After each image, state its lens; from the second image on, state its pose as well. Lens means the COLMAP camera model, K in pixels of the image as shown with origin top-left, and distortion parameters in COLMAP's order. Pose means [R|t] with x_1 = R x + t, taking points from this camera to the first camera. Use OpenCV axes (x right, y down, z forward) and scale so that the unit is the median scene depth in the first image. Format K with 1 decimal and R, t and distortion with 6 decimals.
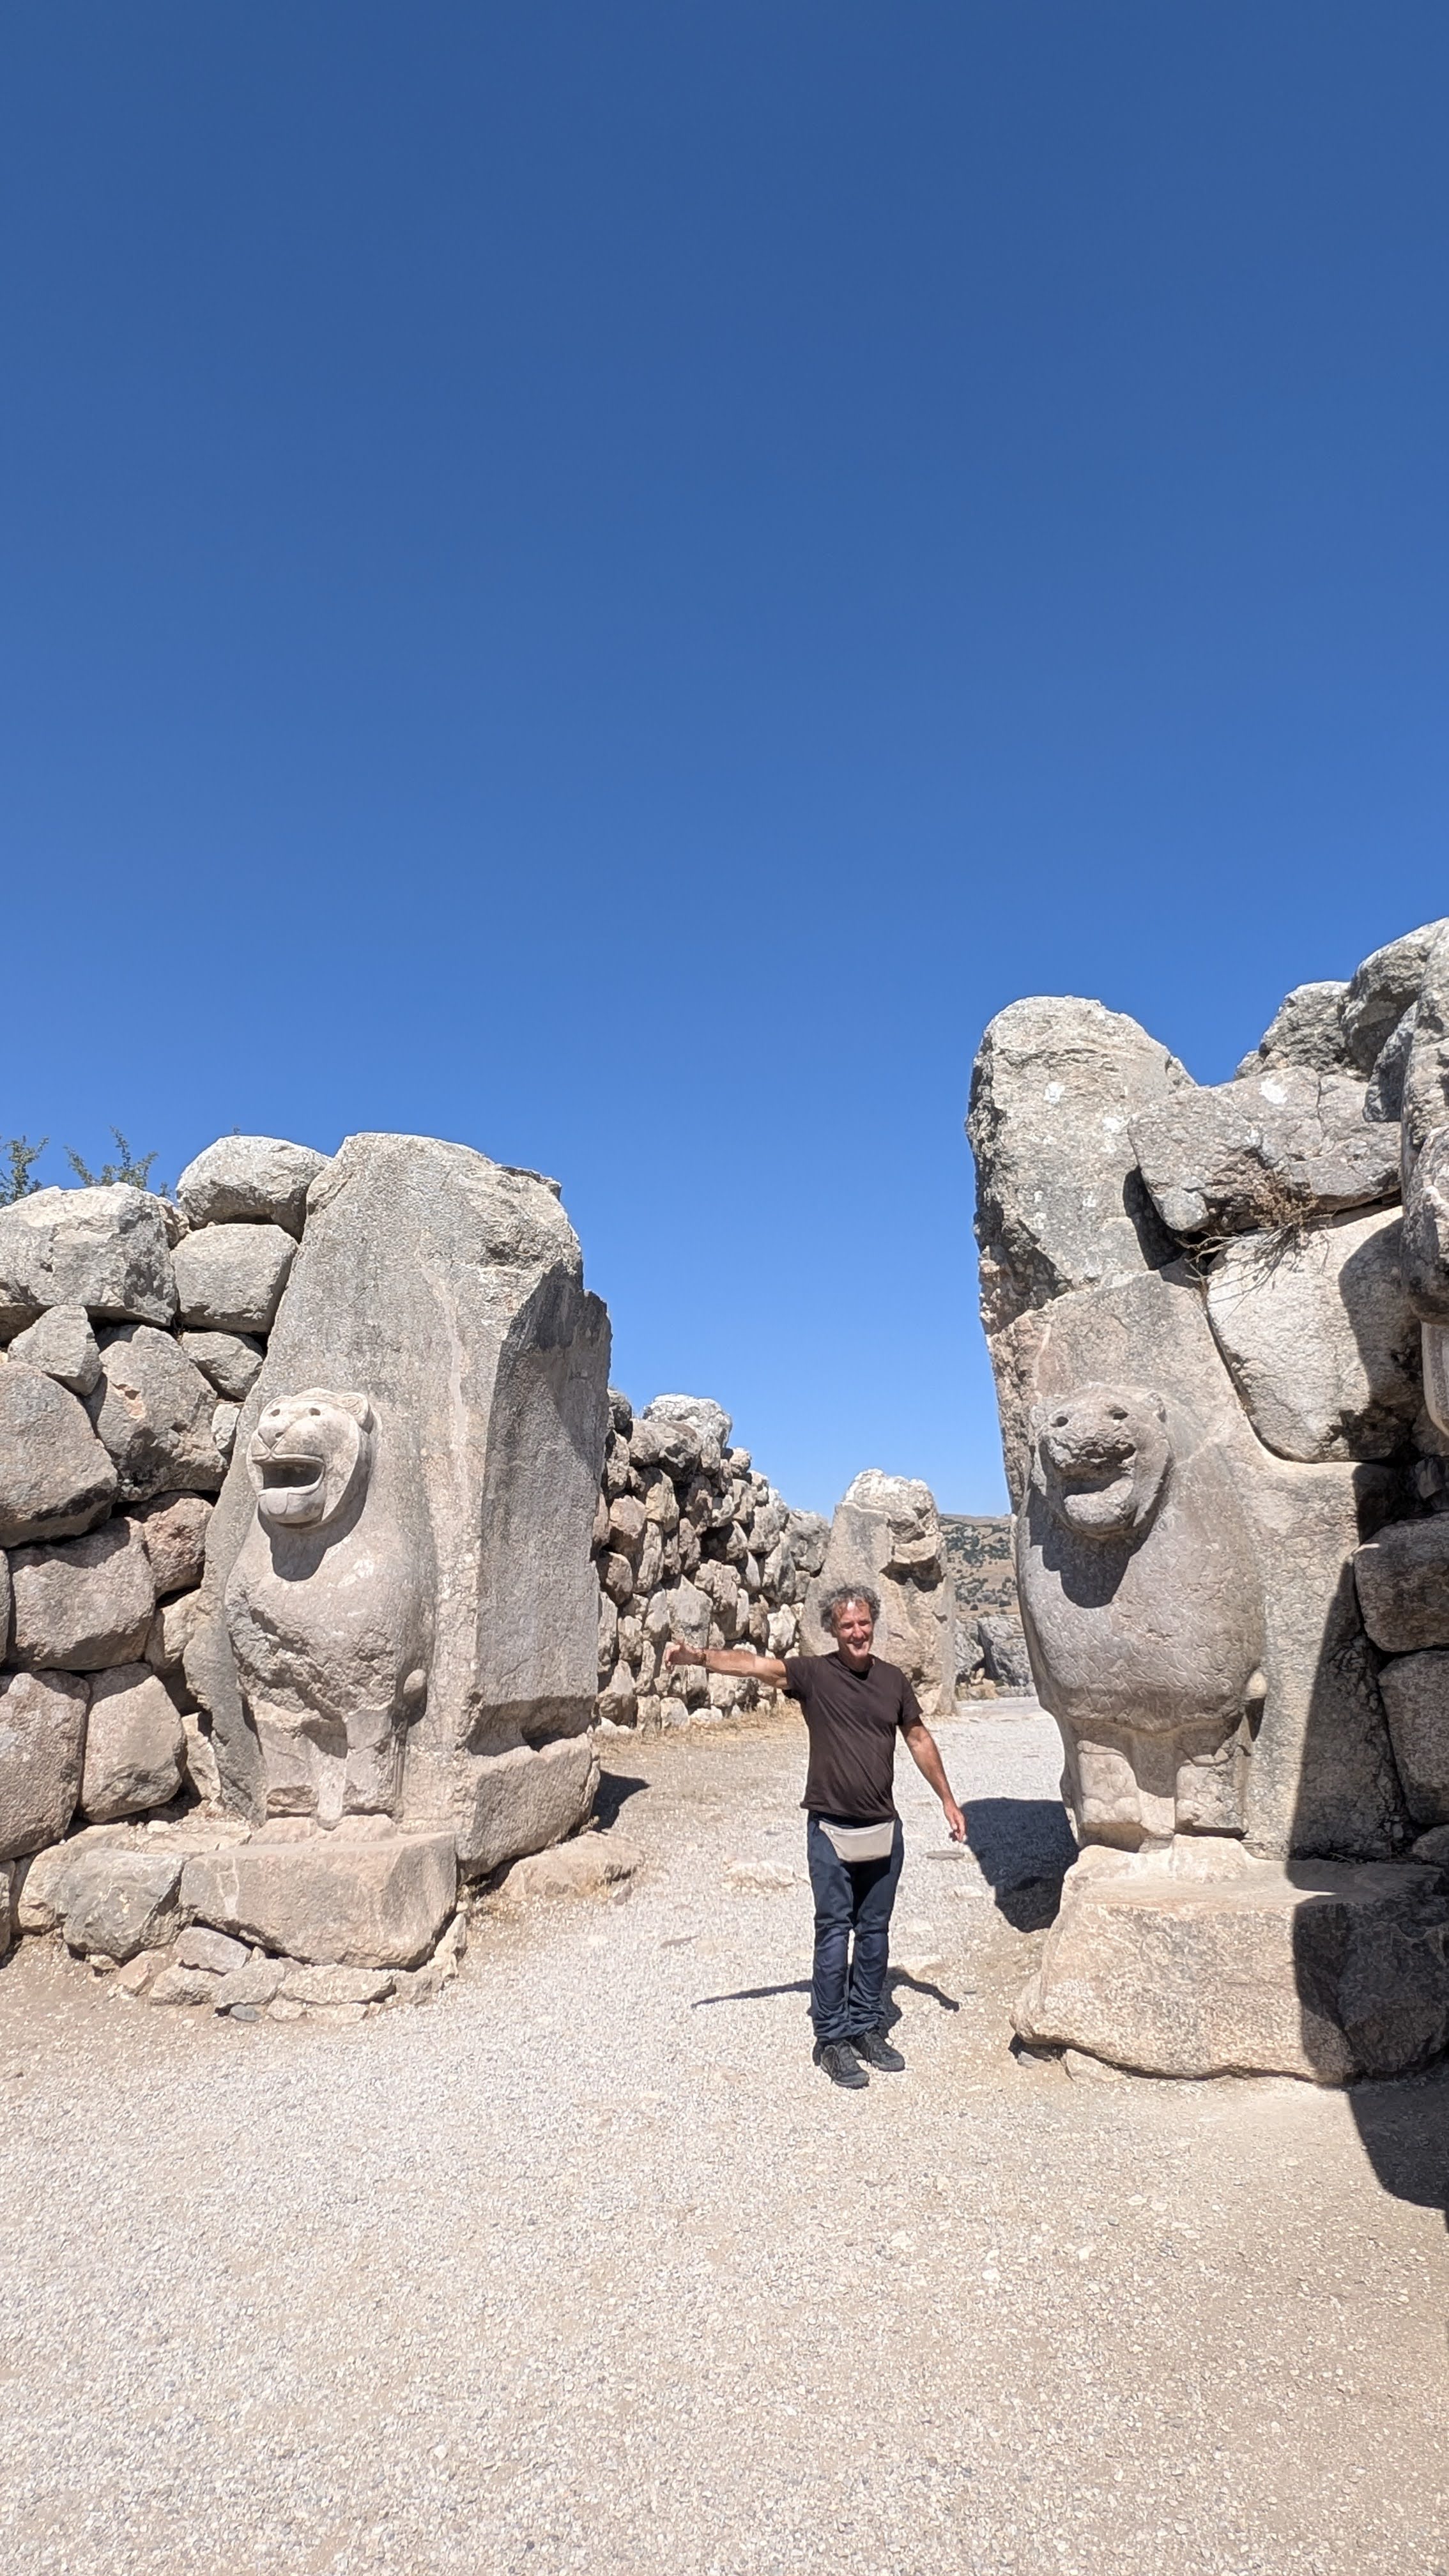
lens RADIAL K [[1461.3, 0, 727.4], [0, 1461.3, 1295.6], [0, 0, 1]] dist [0.008938, 0.003025]
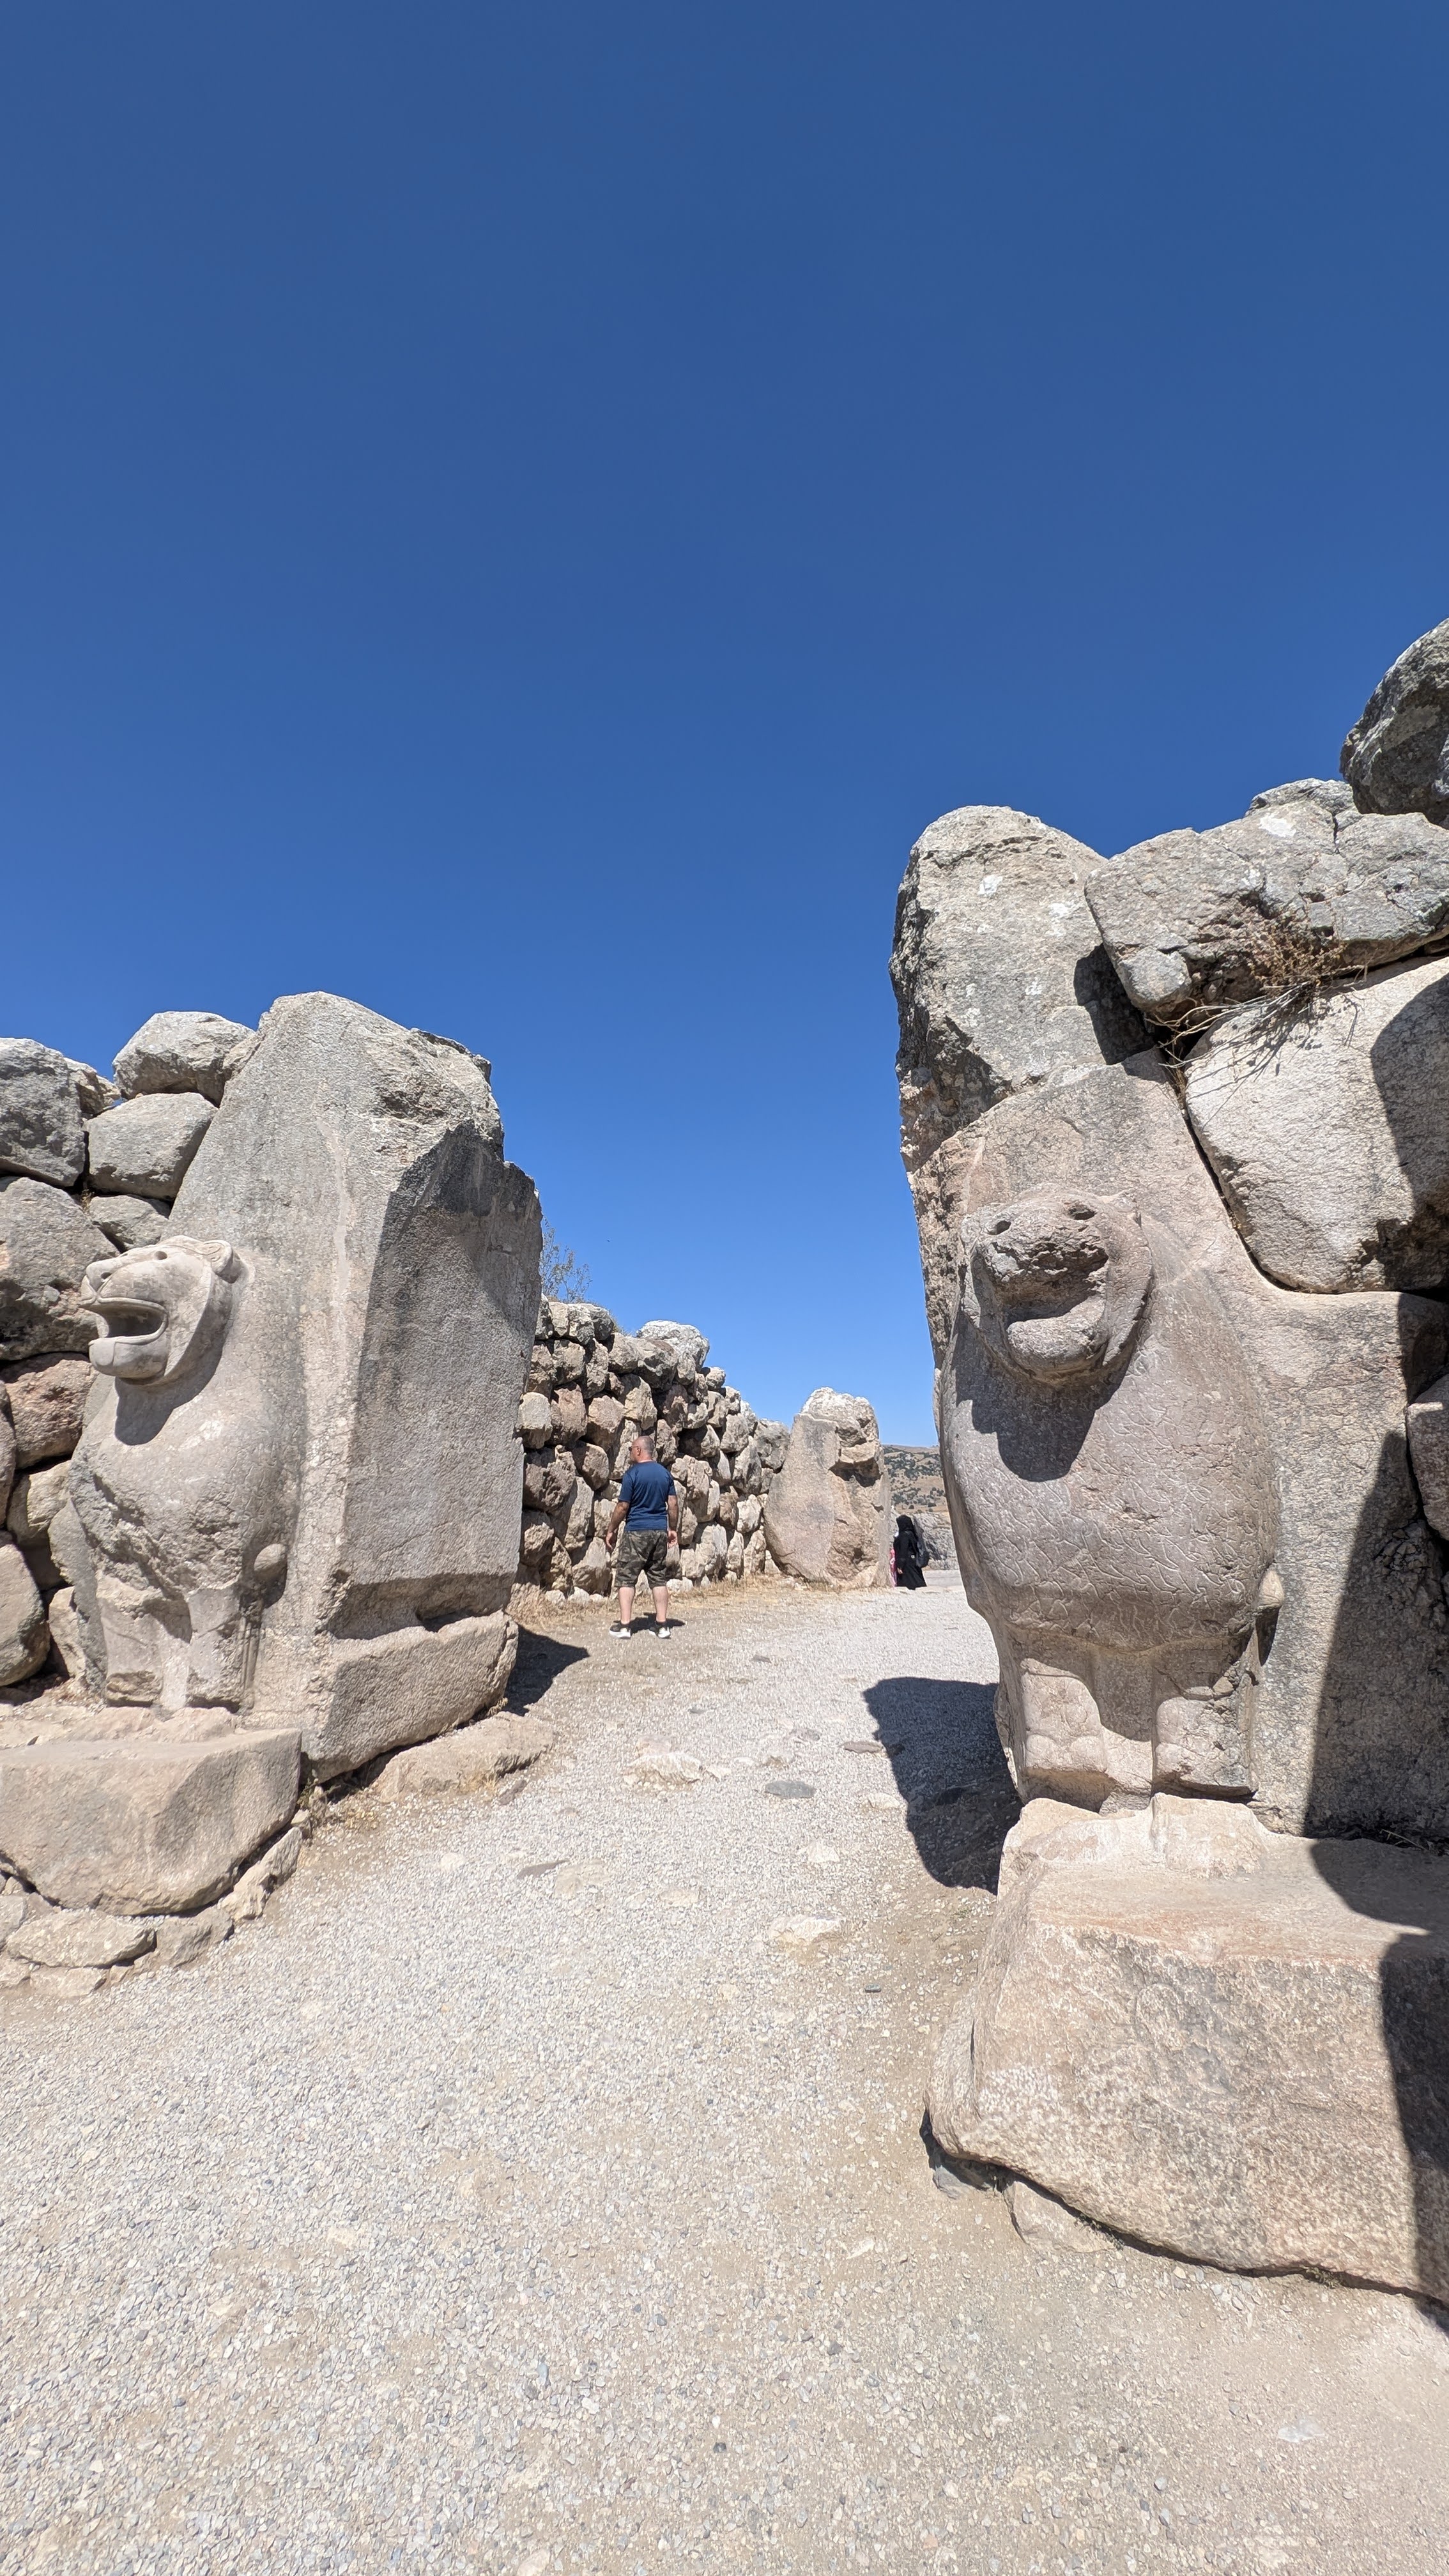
lens RADIAL K [[951.9, 0, 731.4], [0, 951.9, 1285.8], [0, 0, 1]] dist [0.032158, -0.025037]
pose [[0.999669, 0.013143, -0.022095, 0.085595], [-0.013471, 0.999800, -0.014787, 0.105933], [0.021896, 0.015079, 0.999647, 0.431166]]
